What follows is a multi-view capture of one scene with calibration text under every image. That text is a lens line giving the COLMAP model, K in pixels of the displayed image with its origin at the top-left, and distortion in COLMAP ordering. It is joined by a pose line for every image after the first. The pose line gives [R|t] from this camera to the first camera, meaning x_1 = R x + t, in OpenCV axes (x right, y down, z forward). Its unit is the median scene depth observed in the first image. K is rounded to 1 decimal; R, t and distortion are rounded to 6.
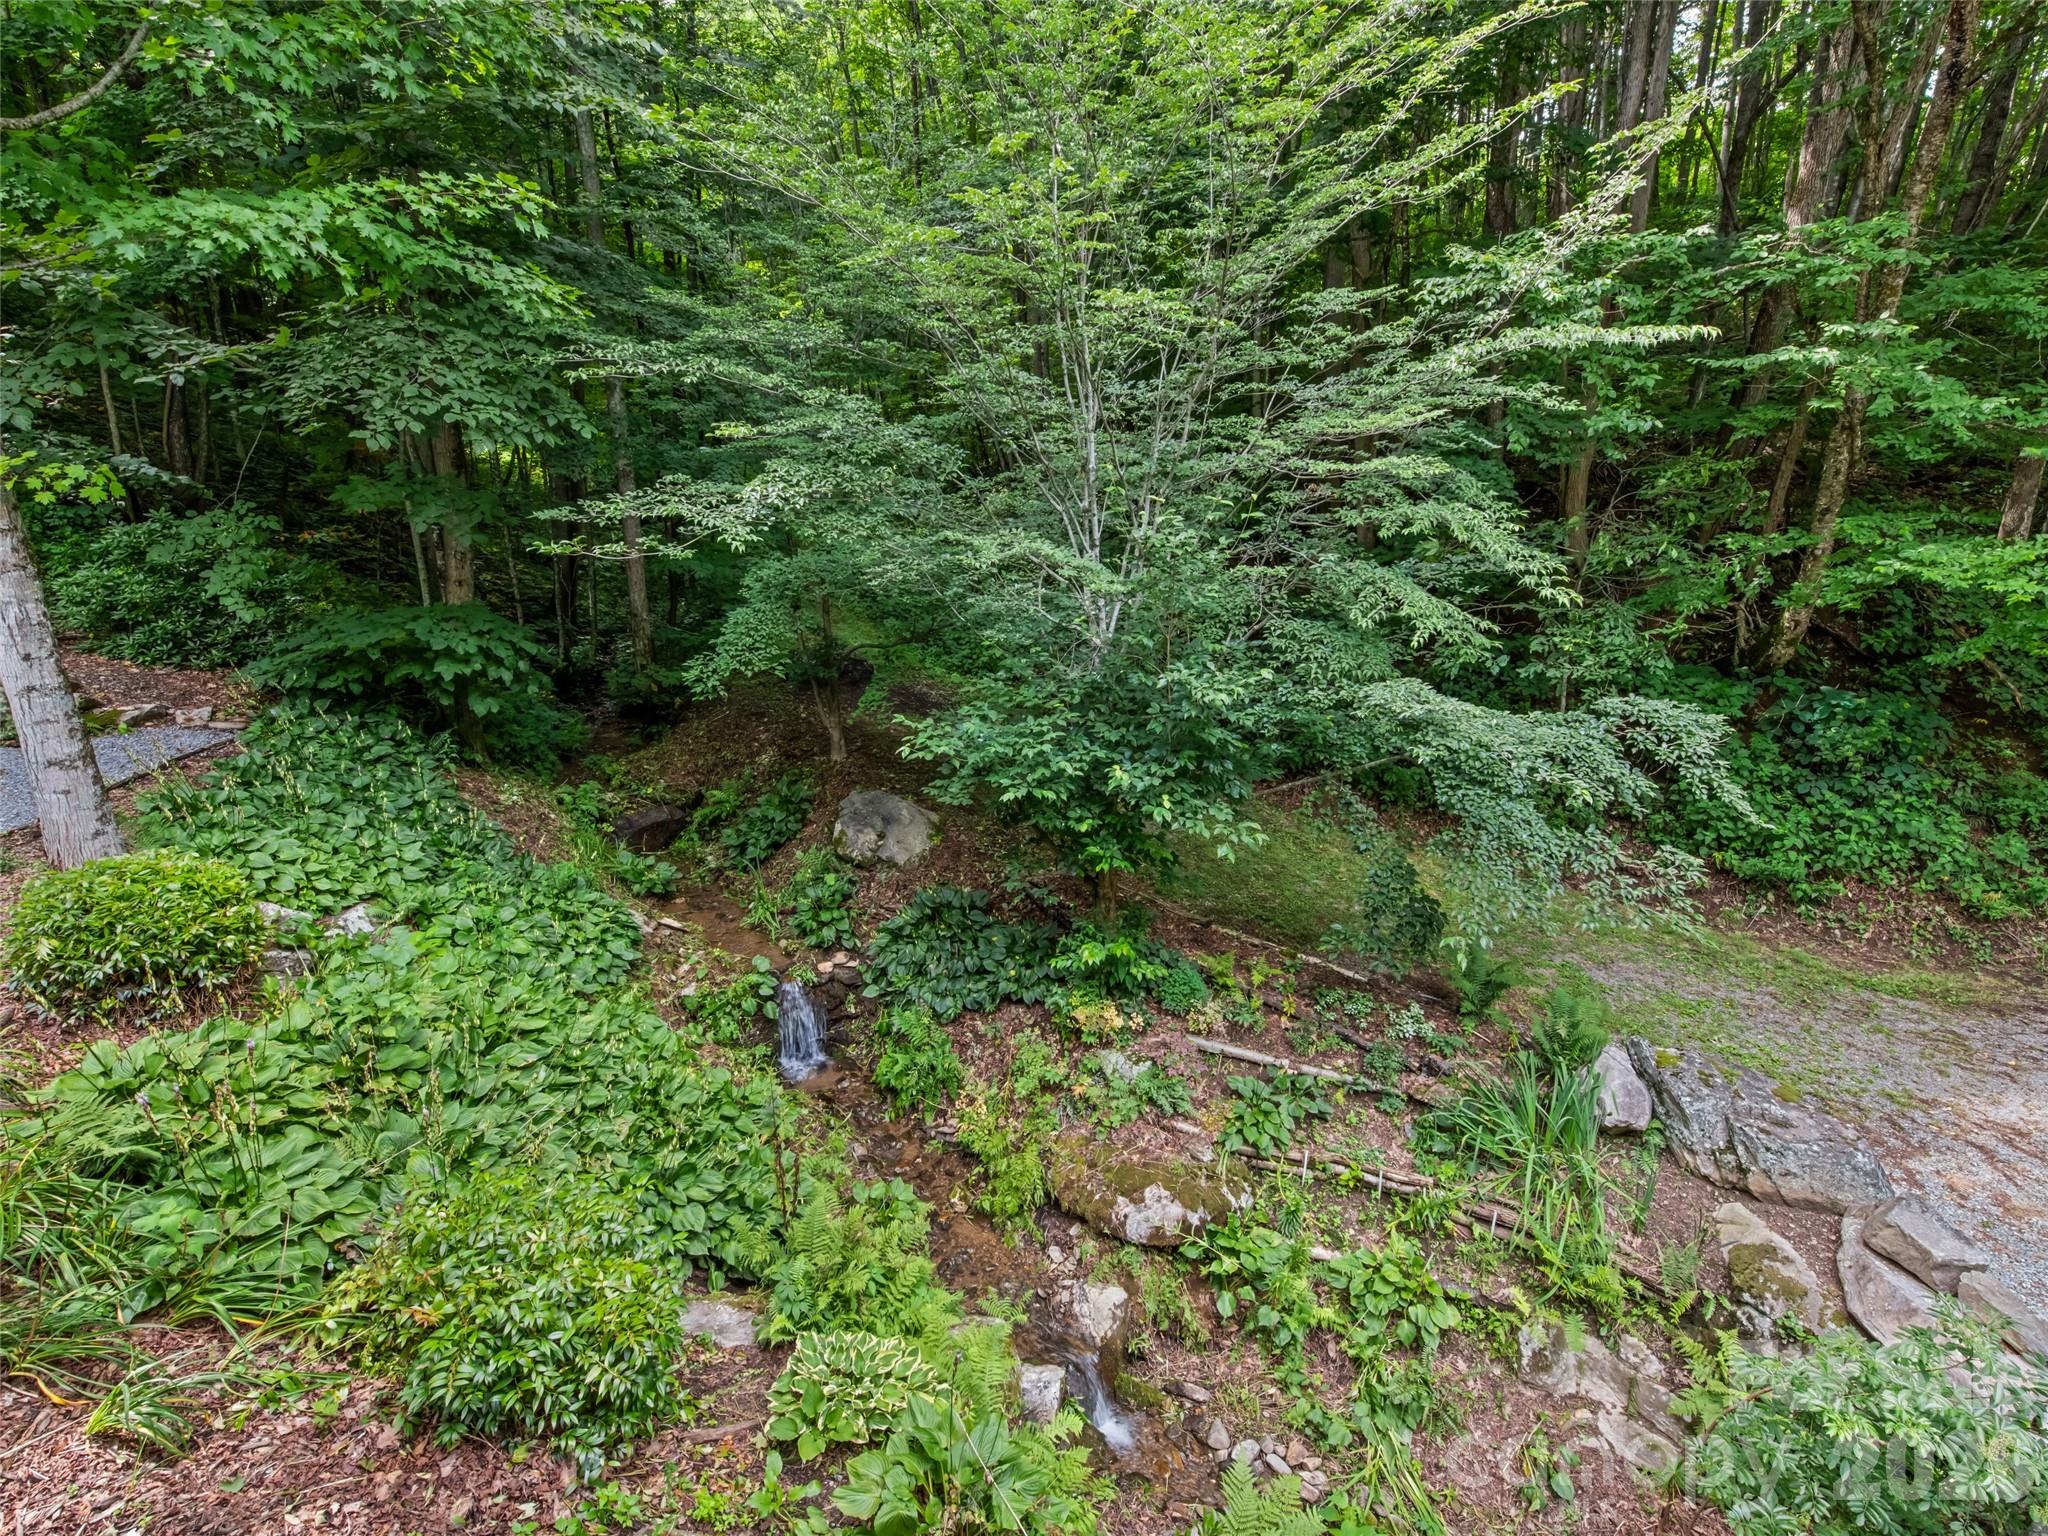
lens RADIAL K [[1027.9, 0, 989.8], [0, 1027.9, 767.0], [0, 0, 1]] dist [0.013964, 0.000053]
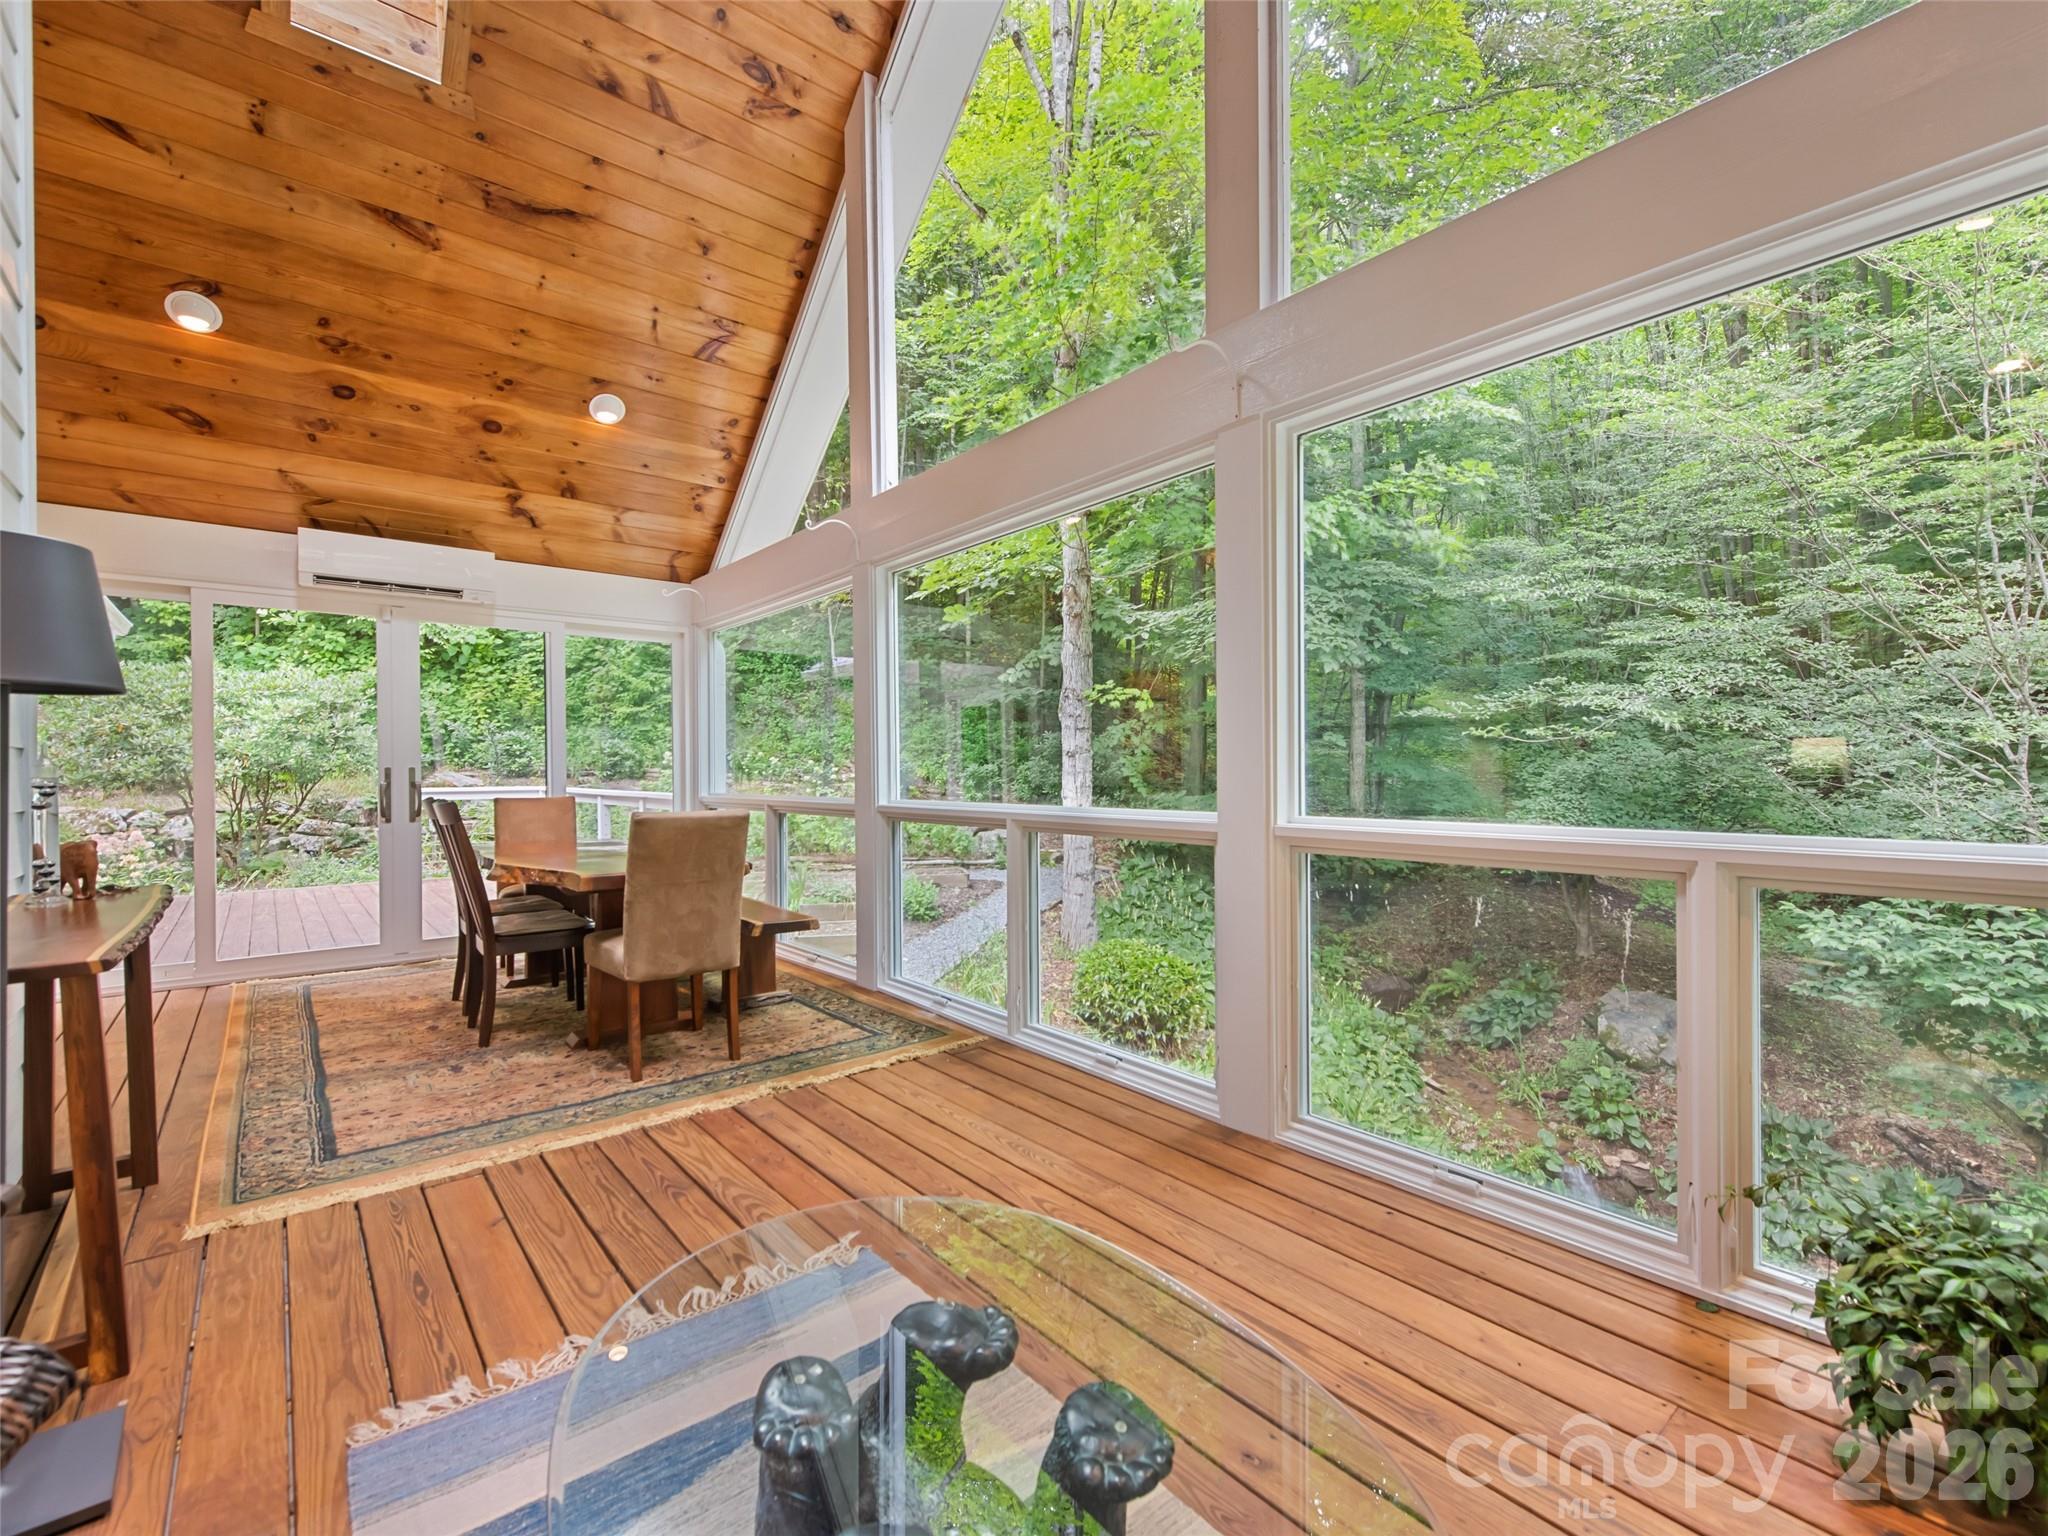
lens RADIAL K [[915.3, 0, 1011.3], [0, 915.3, 776.3], [0, 0, 1]] dist [0.014366, -0.002249]
pose [[0.802580, 0.020210, -0.596202, -0.100342], [-0.130789, 0.981071, -0.142805, 0.034679], [0.582031, 0.192589, 0.790032, -0.096642]]
